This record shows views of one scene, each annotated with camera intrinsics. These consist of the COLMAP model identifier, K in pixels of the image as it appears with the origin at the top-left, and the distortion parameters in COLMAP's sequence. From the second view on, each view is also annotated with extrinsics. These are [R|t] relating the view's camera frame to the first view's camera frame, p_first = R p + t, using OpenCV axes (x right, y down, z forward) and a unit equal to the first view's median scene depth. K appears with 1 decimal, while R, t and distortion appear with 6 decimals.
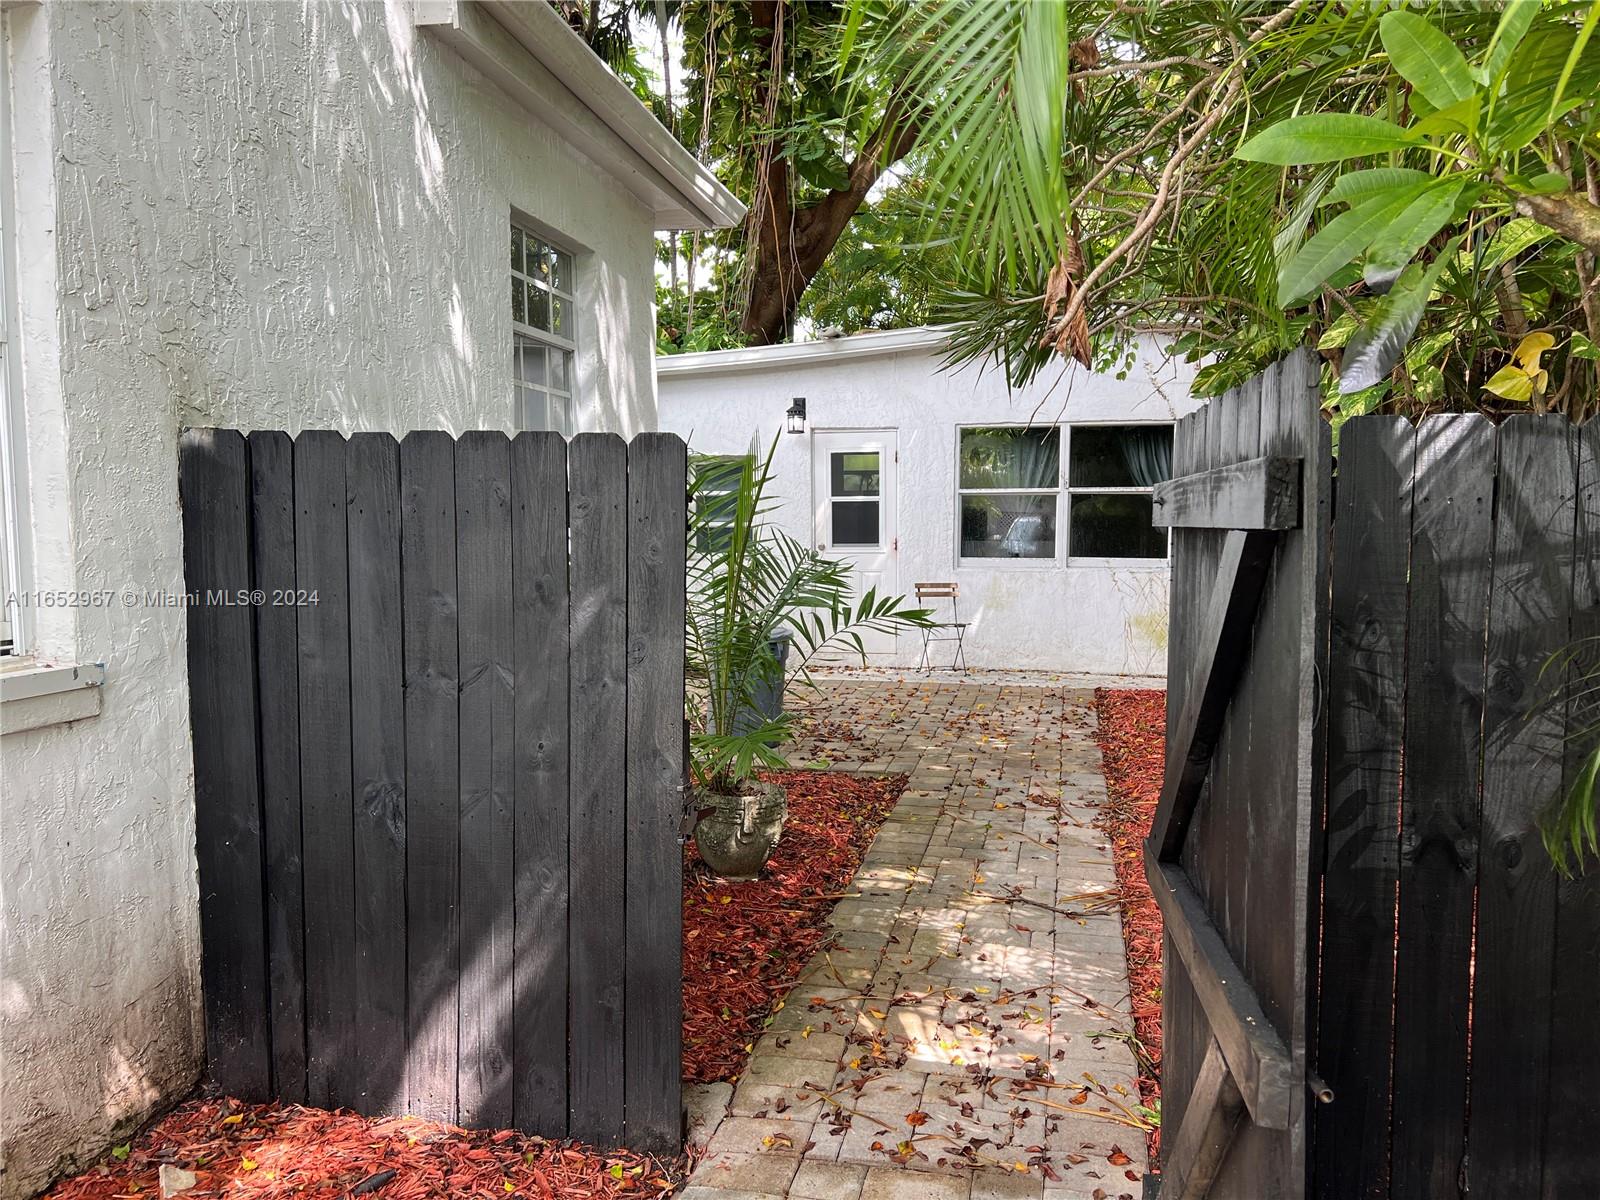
lens RADIAL K [[1210.2, 0, 797.2], [0, 1210.2, 624.4], [0, 0, 1]] dist [0.092555, 0.000243]
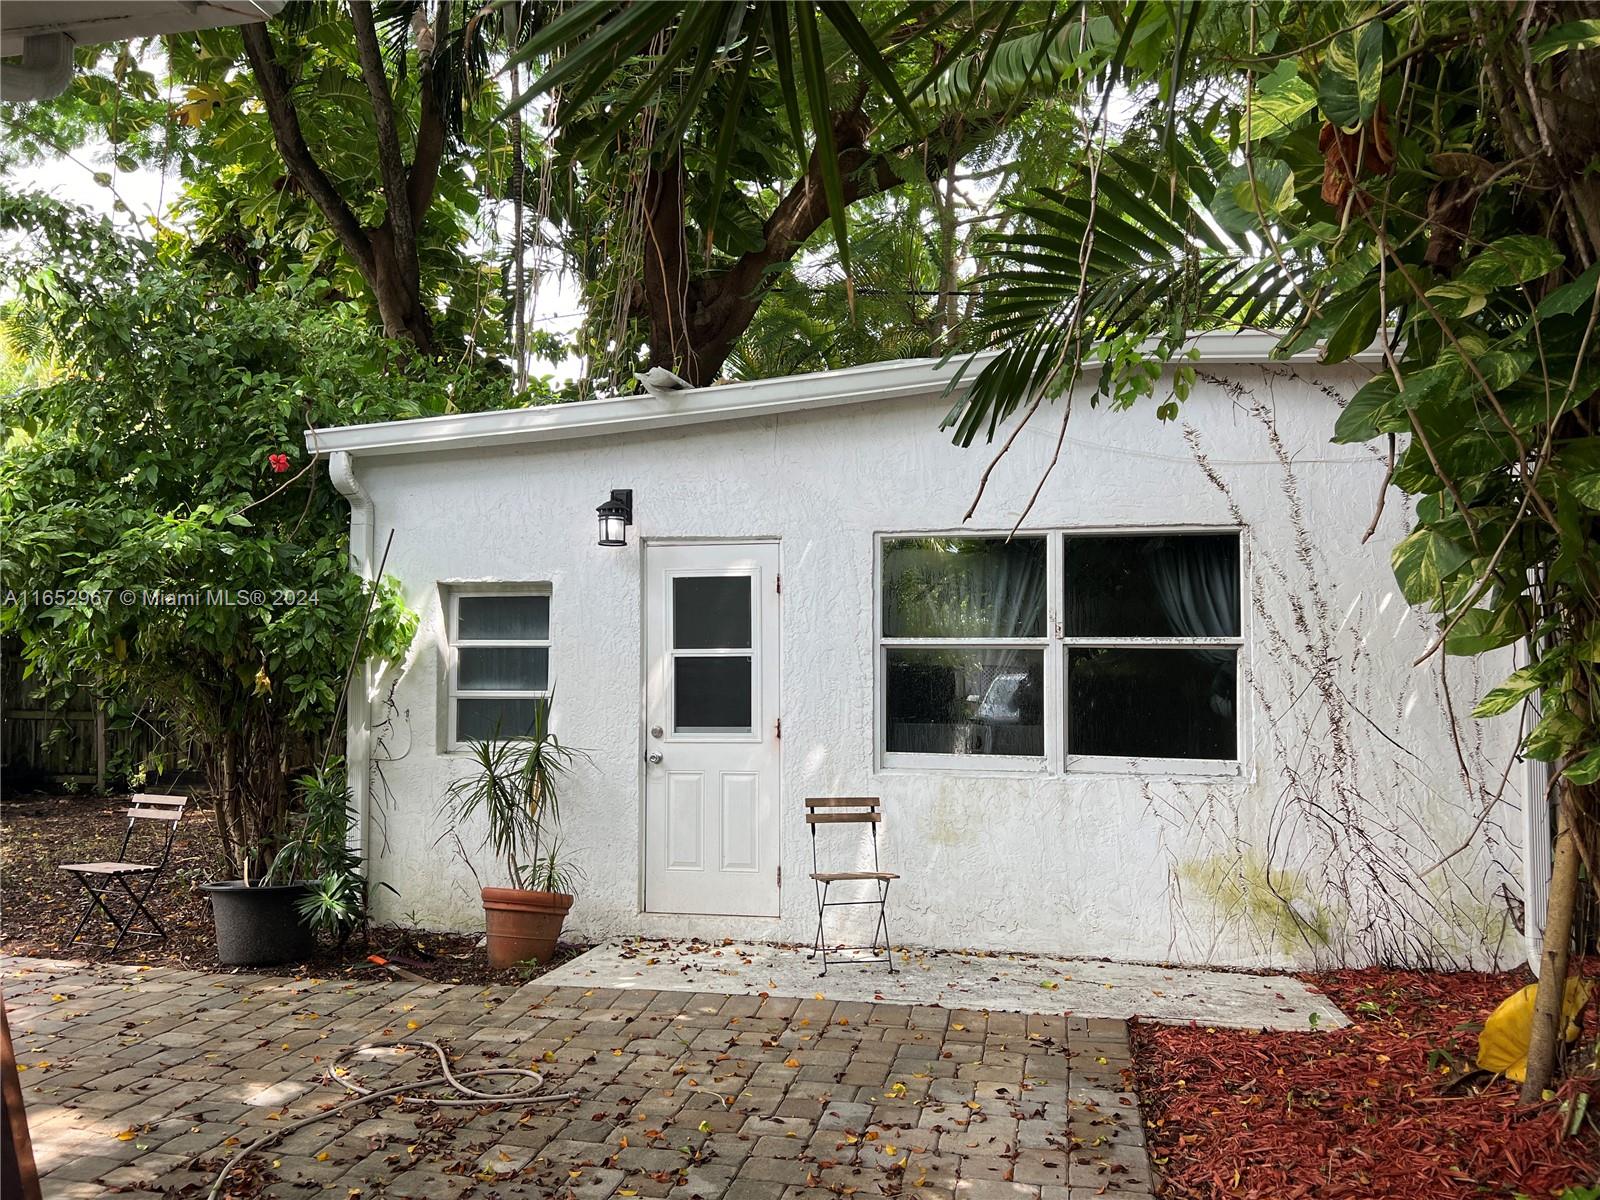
lens RADIAL K [[1182.1, 0, 803.3], [0, 1182.1, 604.4], [0, 0, 1]] dist [0.056646, -0.072205]
pose [[0.999968, 0.003765, 0.007032, 0.090223], [-0.002776, 0.990761, -0.135589, -0.048493], [-0.007477, 0.135565, 0.990740, 0.417921]]
